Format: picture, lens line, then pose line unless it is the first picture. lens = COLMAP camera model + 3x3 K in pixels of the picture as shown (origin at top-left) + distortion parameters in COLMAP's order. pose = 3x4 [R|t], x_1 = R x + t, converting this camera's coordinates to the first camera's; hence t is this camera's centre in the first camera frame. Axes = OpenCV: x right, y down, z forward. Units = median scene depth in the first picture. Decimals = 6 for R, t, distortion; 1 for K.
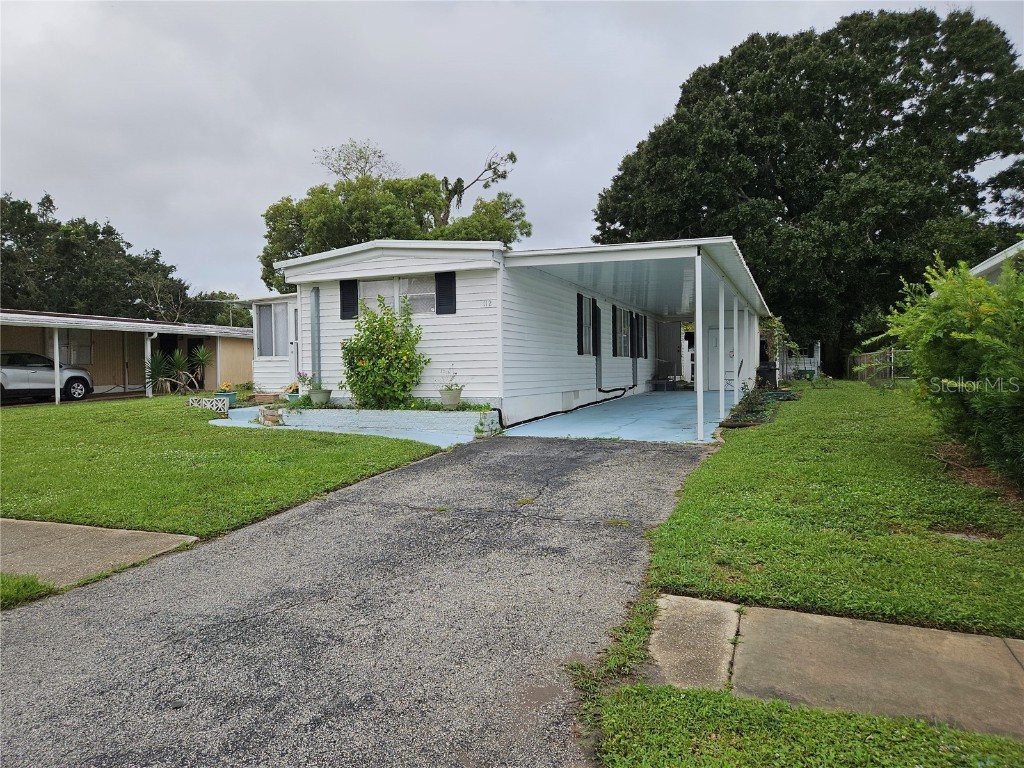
lens RADIAL K [[680.3, 0, 507.0], [0, 680.3, 389.2], [0, 0, 1]] dist [0.076213, -0.061308]
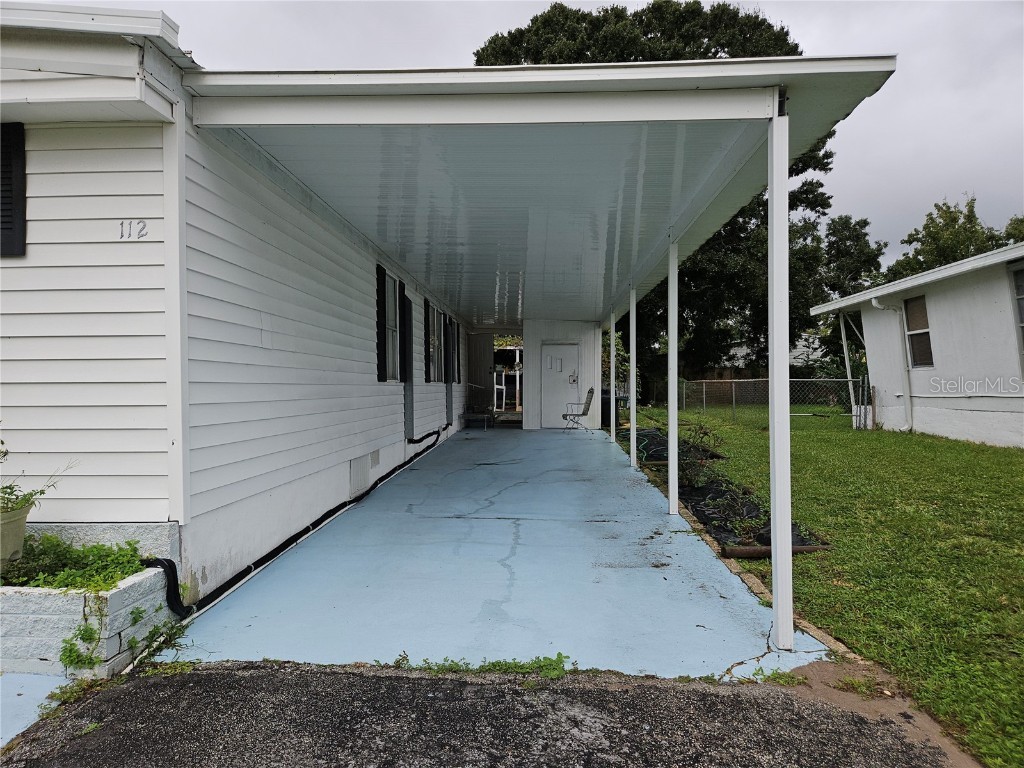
lens RADIAL K [[680.3, 0, 504.6], [0, 680.3, 391.5], [0, 0, 1]] dist [0.076213, -0.061308]
pose [[0.942010, 0.006382, 0.335525, 0.014820], [0.000576, 0.999787, -0.020635, -0.023214], [-0.335585, 0.019632, 0.941805, 0.345515]]
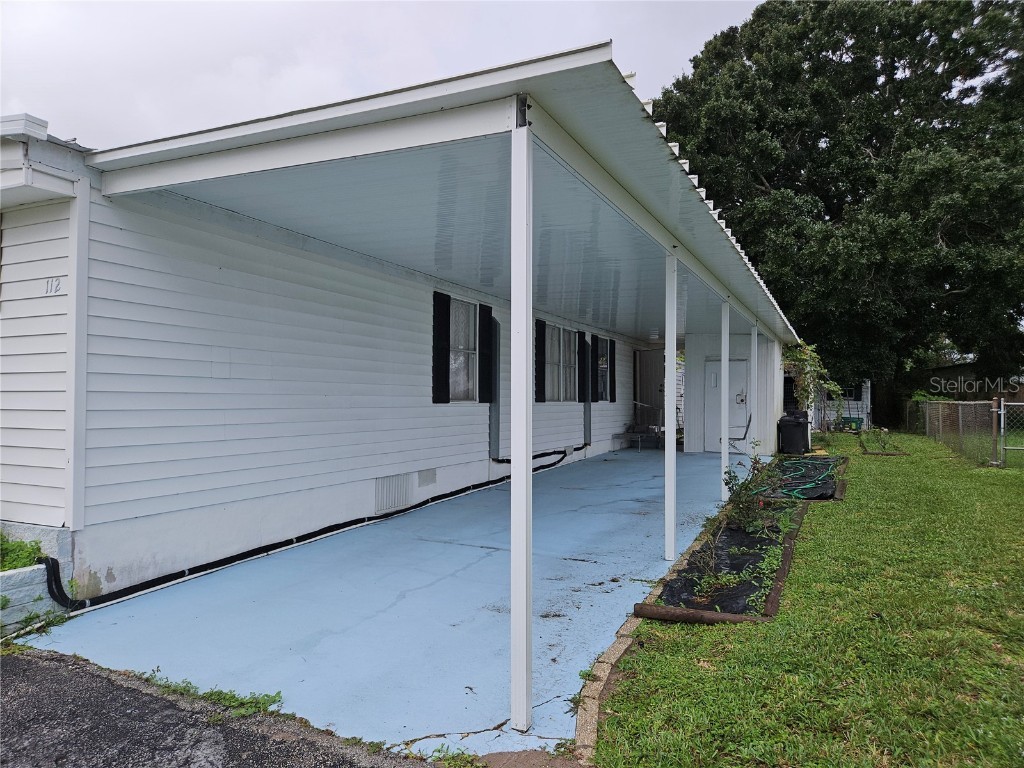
lens RADIAL K [[680.3, 0, 511.9], [0, 680.3, 384.0], [0, 0, 1]] dist [0.076213, -0.061308]
pose [[0.998844, 0.018653, -0.044294, 0.140079], [-0.020752, 0.998660, -0.047406, -0.030163], [0.043350, 0.048270, 0.997893, 0.332741]]
